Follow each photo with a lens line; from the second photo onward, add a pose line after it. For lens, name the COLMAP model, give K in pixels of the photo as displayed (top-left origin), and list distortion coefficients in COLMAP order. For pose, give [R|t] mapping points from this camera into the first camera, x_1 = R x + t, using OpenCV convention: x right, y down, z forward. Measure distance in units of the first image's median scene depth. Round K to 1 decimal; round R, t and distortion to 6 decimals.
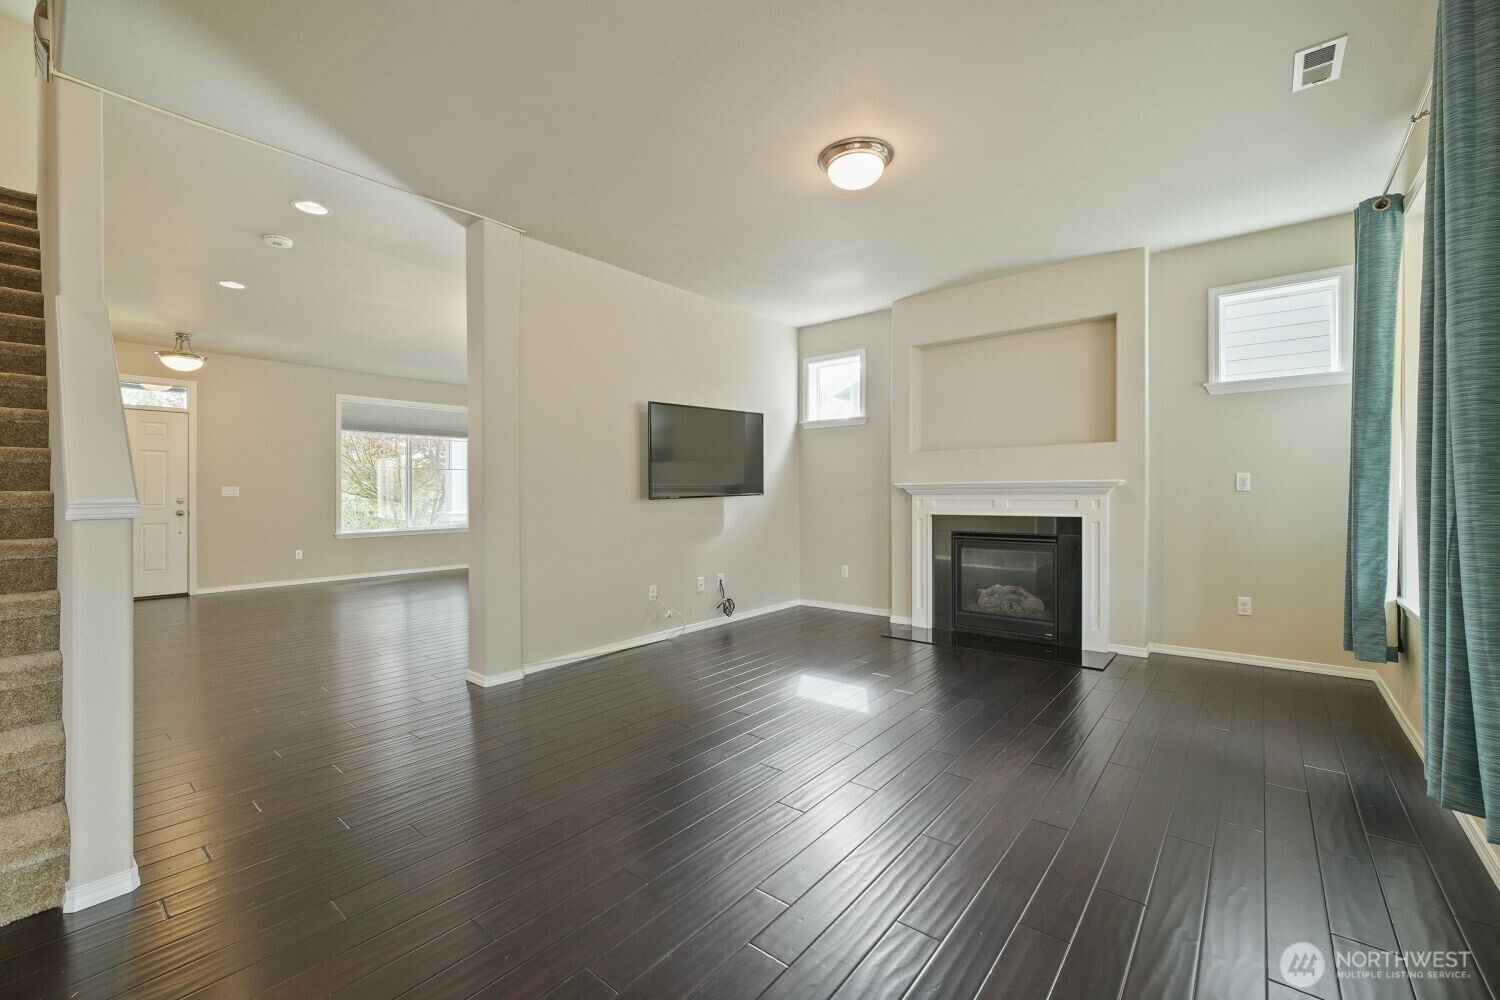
lens RADIAL K [[598.8, 0, 751.2], [0, 598.8, 498.5], [0, 0, 1]] dist [-0.011417, 0.002607]
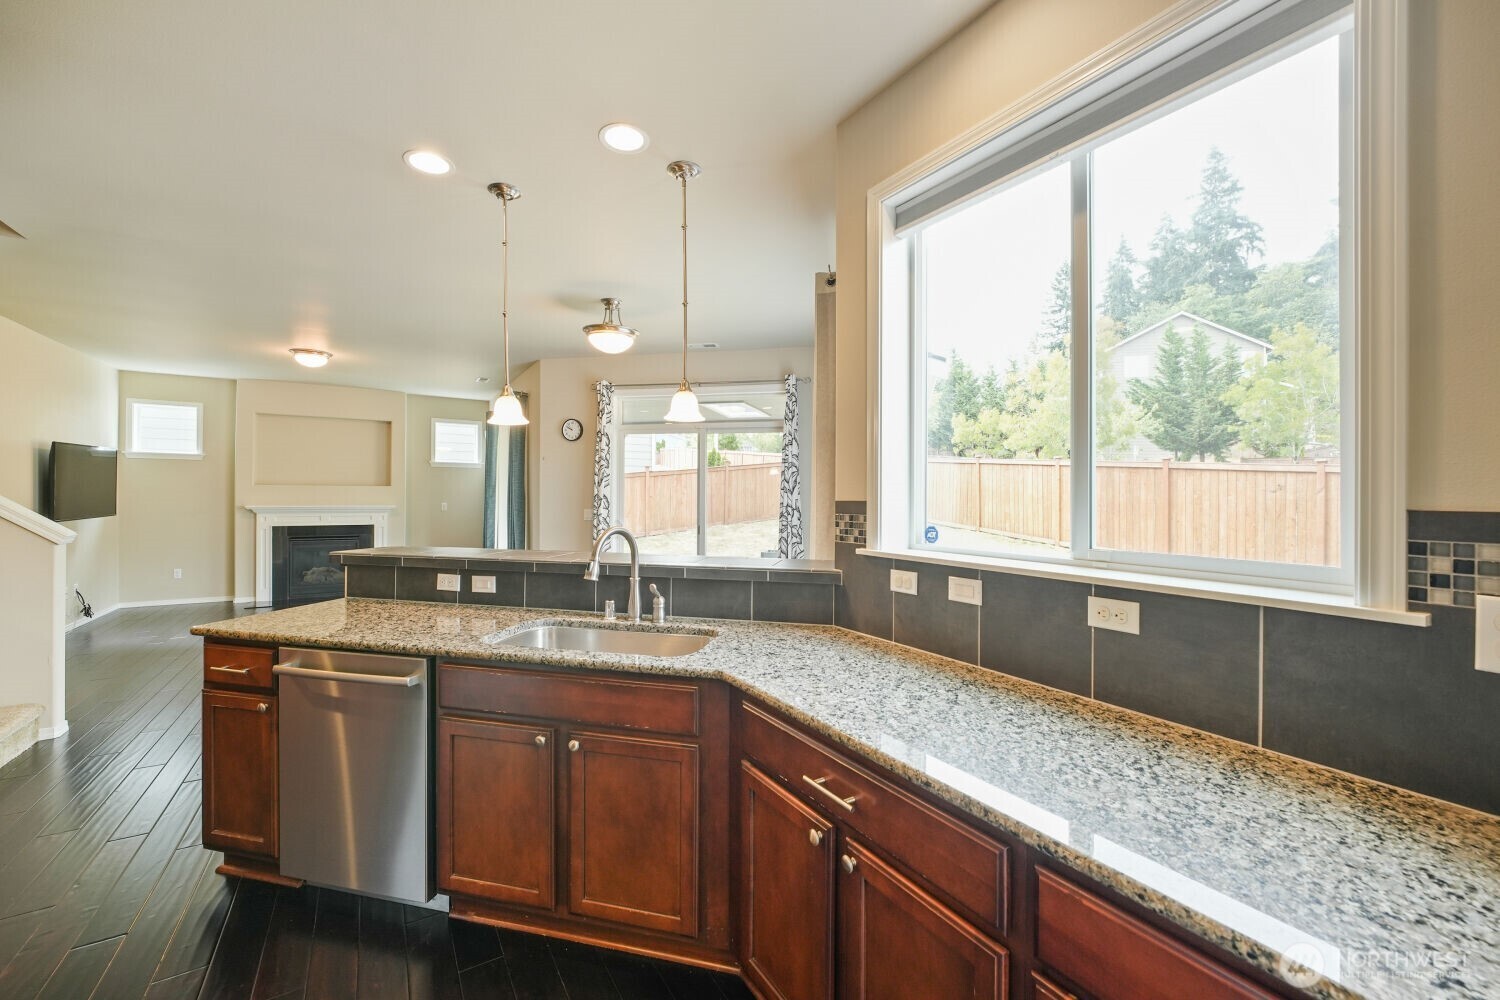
lens RADIAL K [[598.8, 0, 746.6], [0, 598.8, 503.8], [0, 0, 1]] dist [-0.011417, 0.002607]
pose [[0.314639, -0.004049, 0.949203, -0.845888], [0.001316, 0.999992, 0.003829, -0.039335], [-0.949211, 0.000044, 0.314641, -0.703539]]
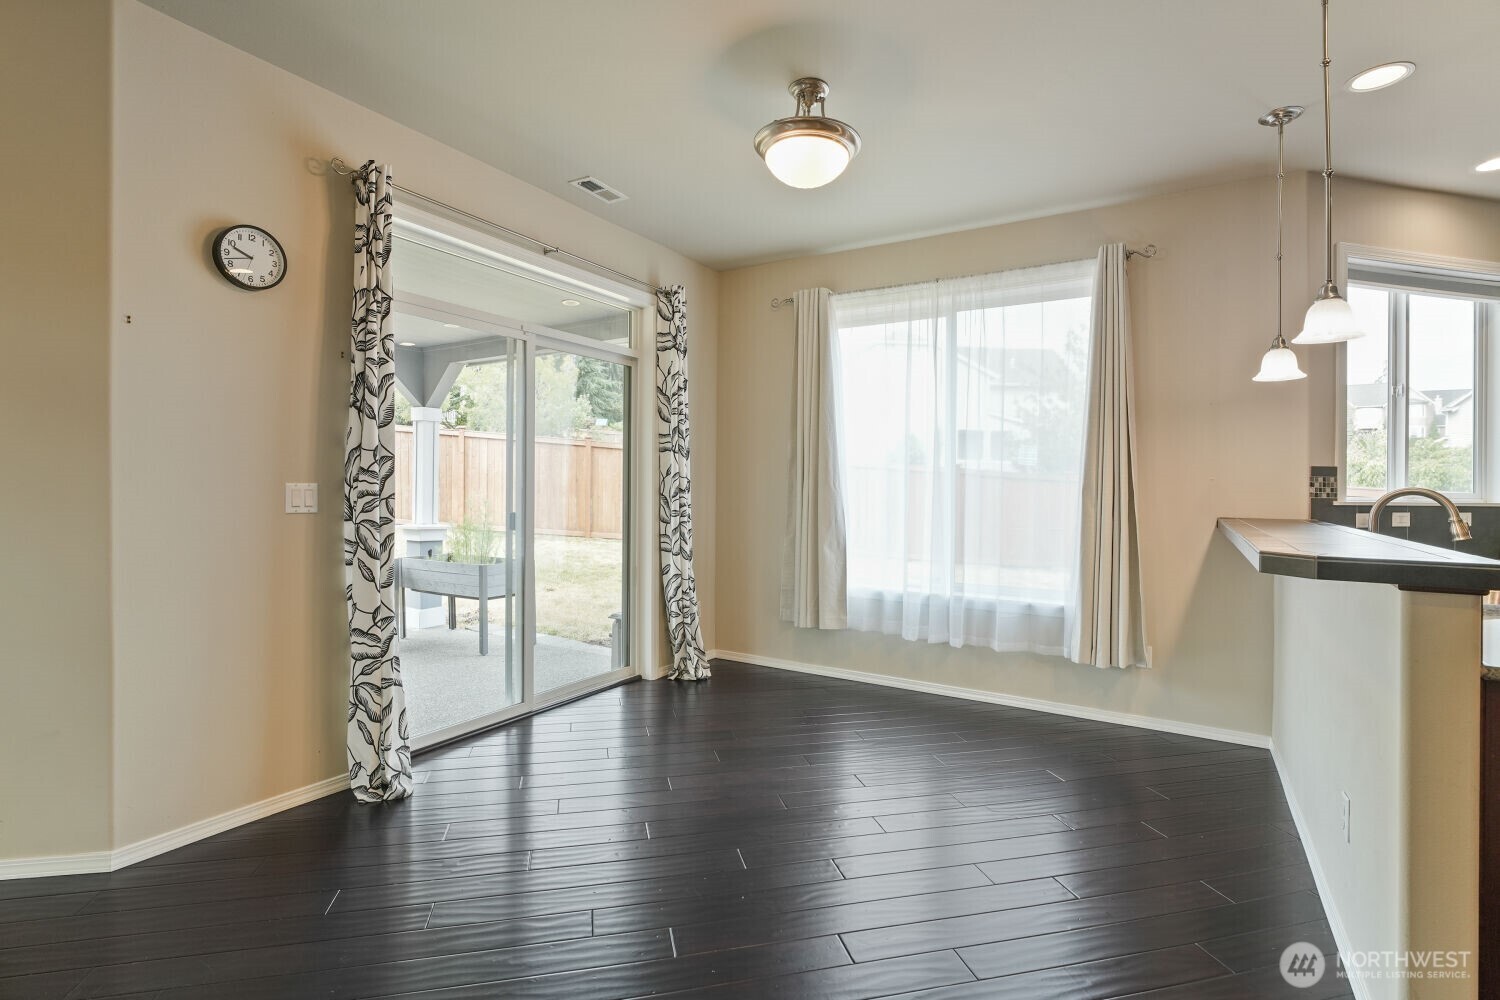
lens RADIAL K [[689.4, 0, 769.8], [0, 689.4, 495.2], [0, 0, 1]] dist [-0.011850, -0.000327]
pose [[-0.797653, -0.010410, 0.603027, -0.337018], [0.000719, 0.999834, 0.018212, -0.022763], [-0.603116, 0.014960, -0.797513, 0.293610]]
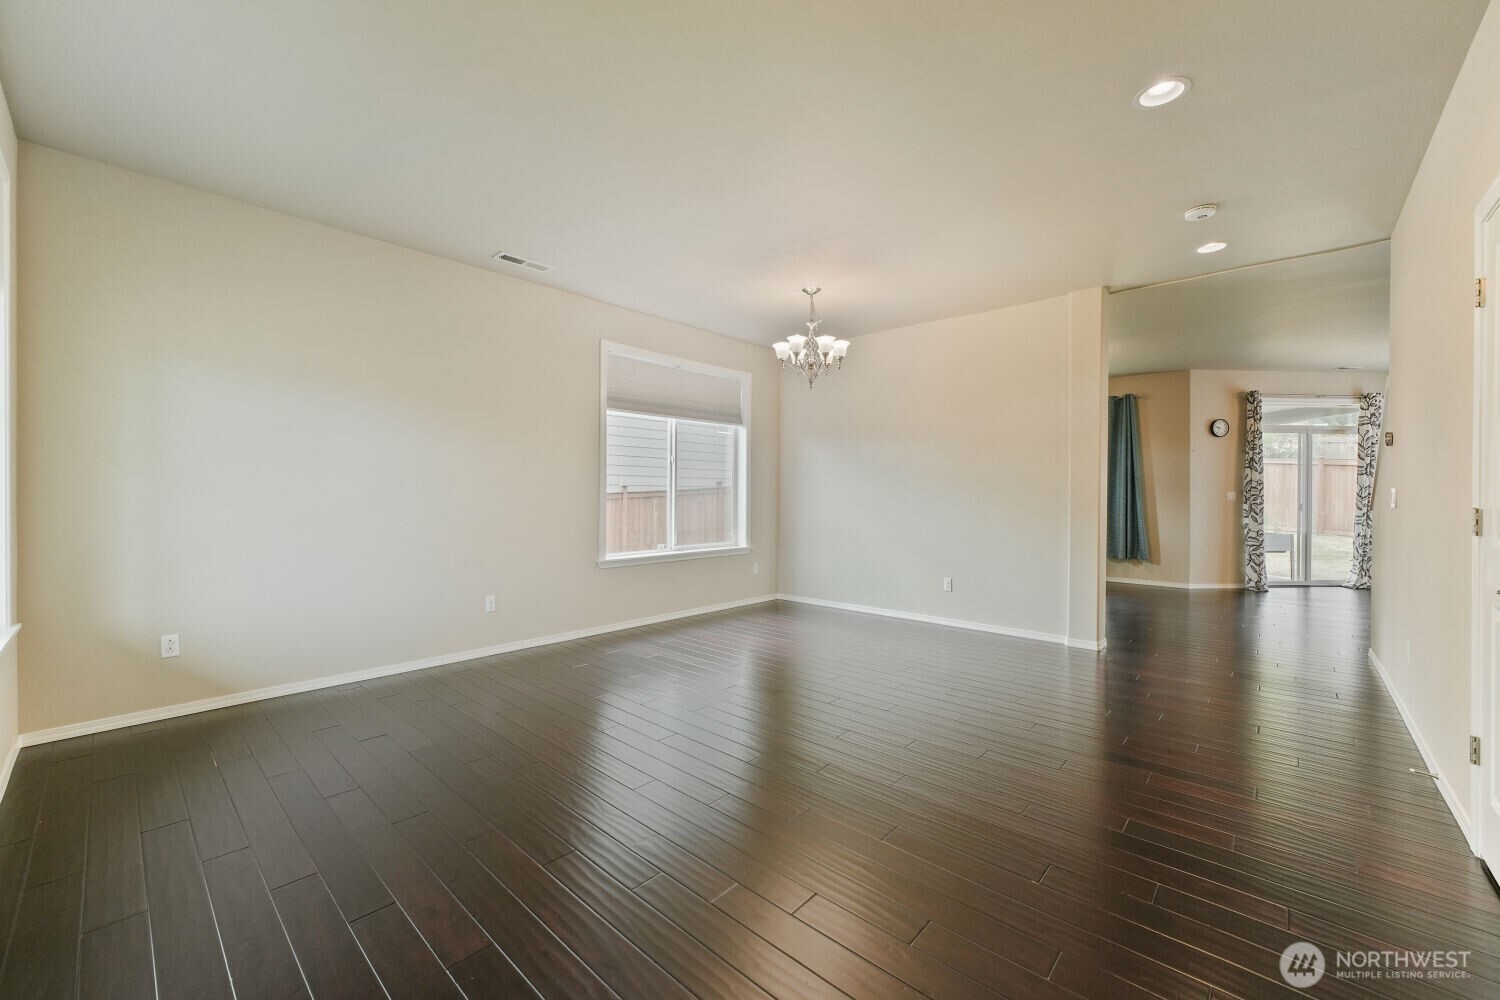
lens RADIAL K [[598.8, 0, 768.1], [0, 598.8, 513.5], [0, 0, 1]] dist [-0.011417, 0.002607]
pose [[0.036163, -0.015345, 0.999228, -1.405760], [0.015675, 0.999768, 0.014786, -0.007298], [-0.999223, 0.015128, 0.036395, 1.324539]]
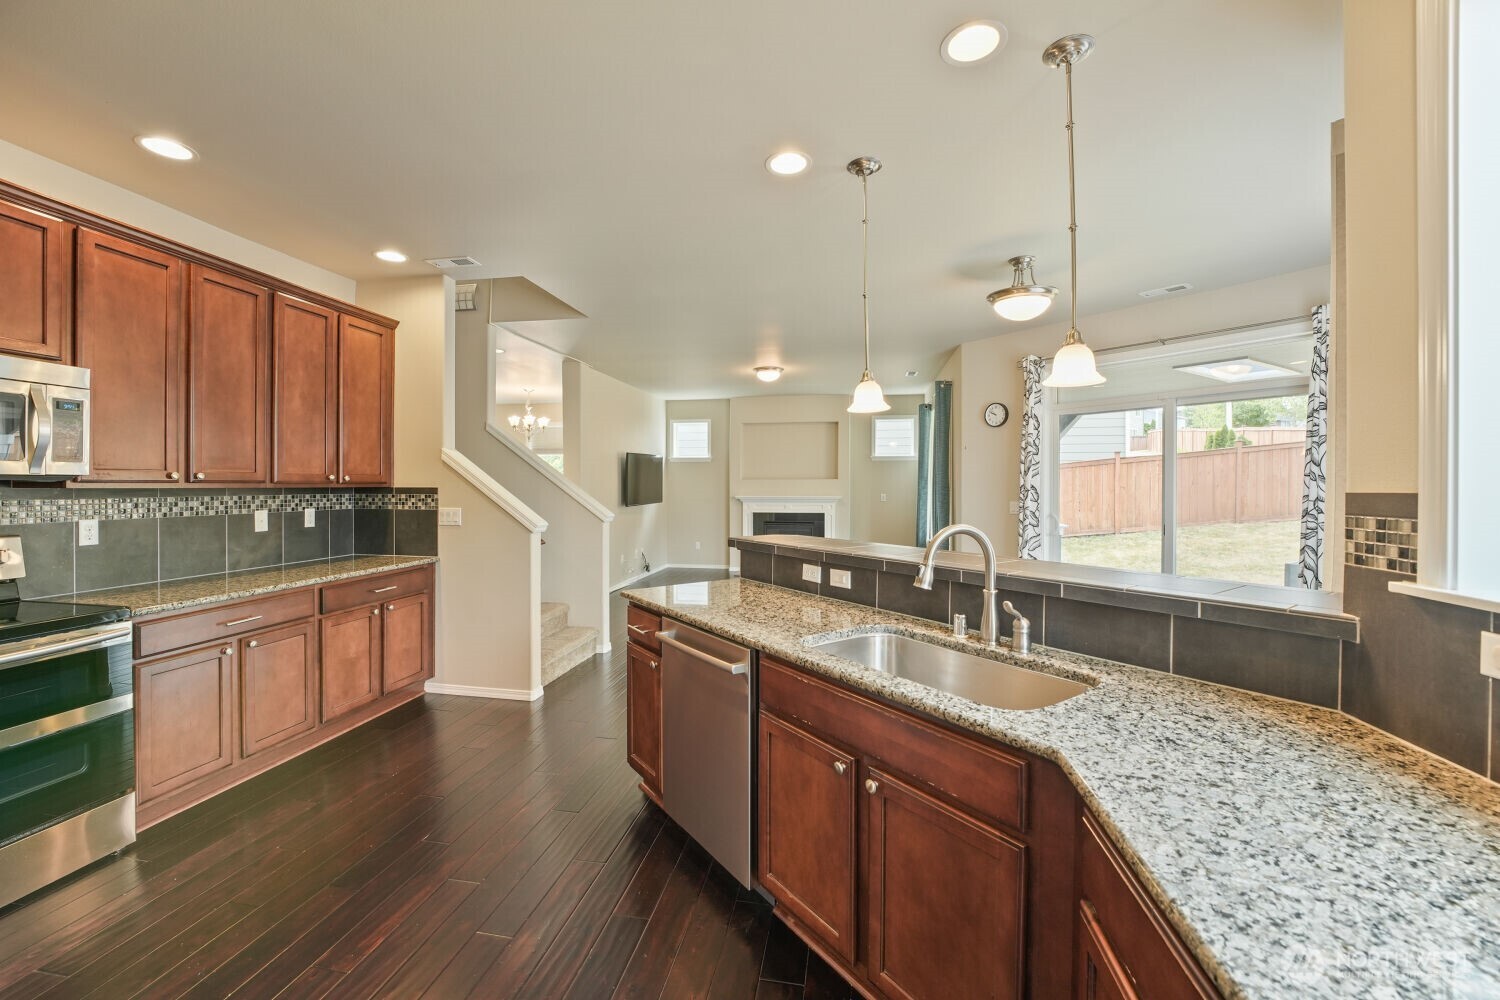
lens RADIAL K [[598.8, 0, 742.2], [0, 598.8, 487.6], [0, 0, 1]] dist [-0.011417, 0.002607]
pose [[0.873272, 0.006216, 0.487193, -0.732150], [-0.001405, 0.999947, -0.010240, -0.038620], [-0.487231, 0.008258, 0.873234, -0.721892]]
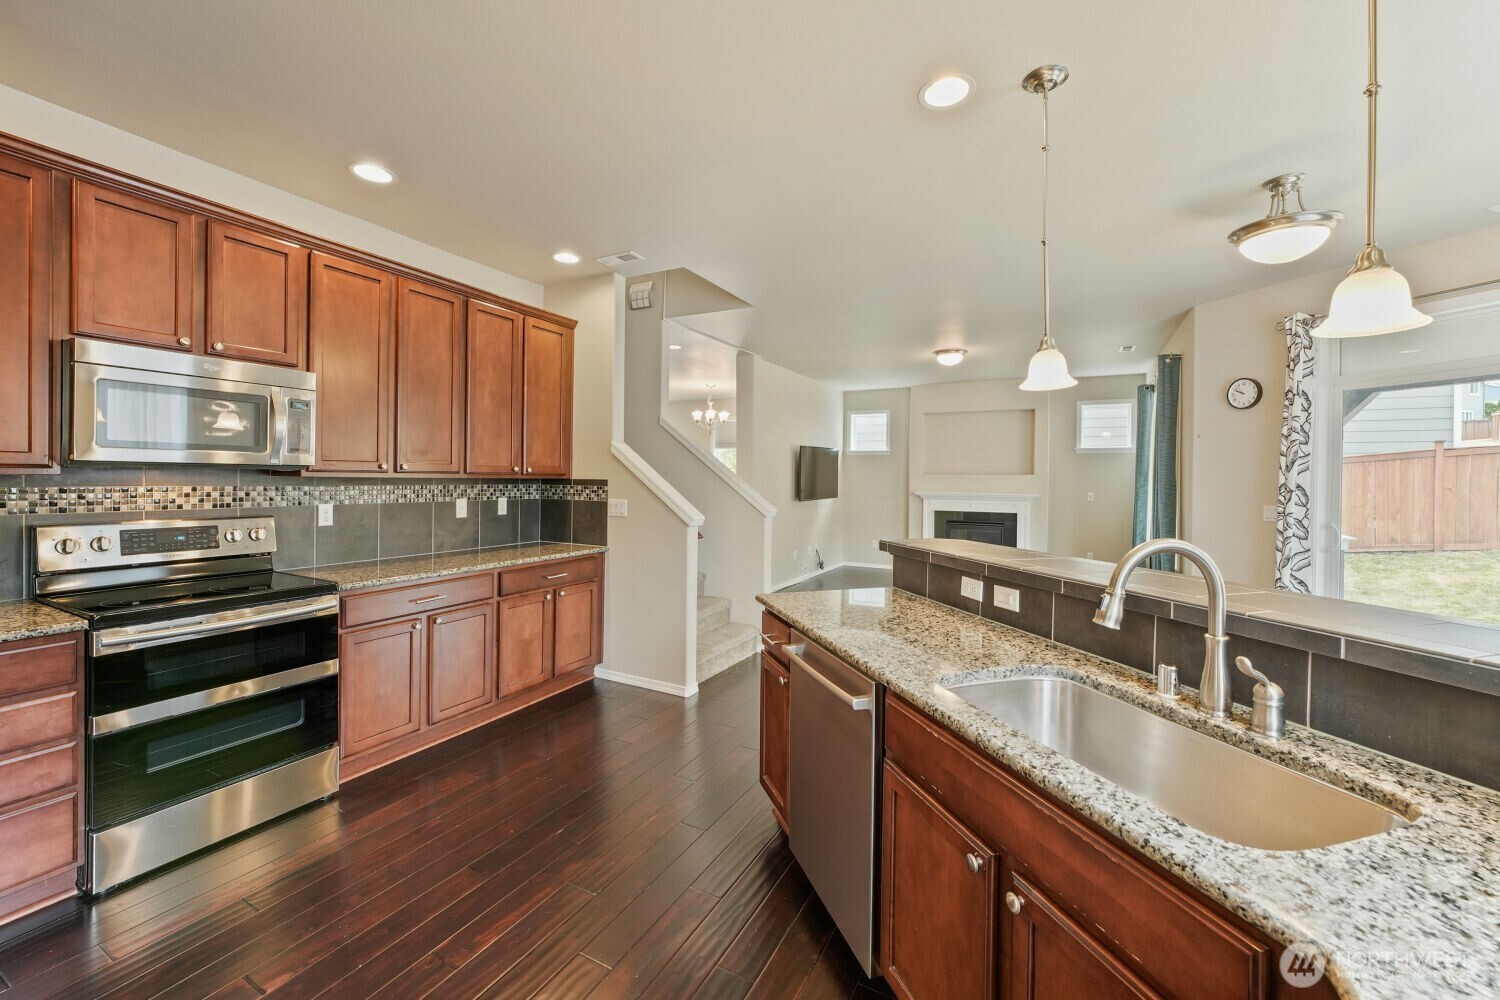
lens RADIAL K [[598.8, 0, 764.2], [0, 598.8, 481.6], [0, 0, 1]] dist [-0.011417, 0.002607]
pose [[0.973752, 0.017134, 0.226968, -0.673408], [-0.015918, 0.999847, -0.007187, -0.041376], [-0.227056, 0.003385, 0.973876, -0.681422]]
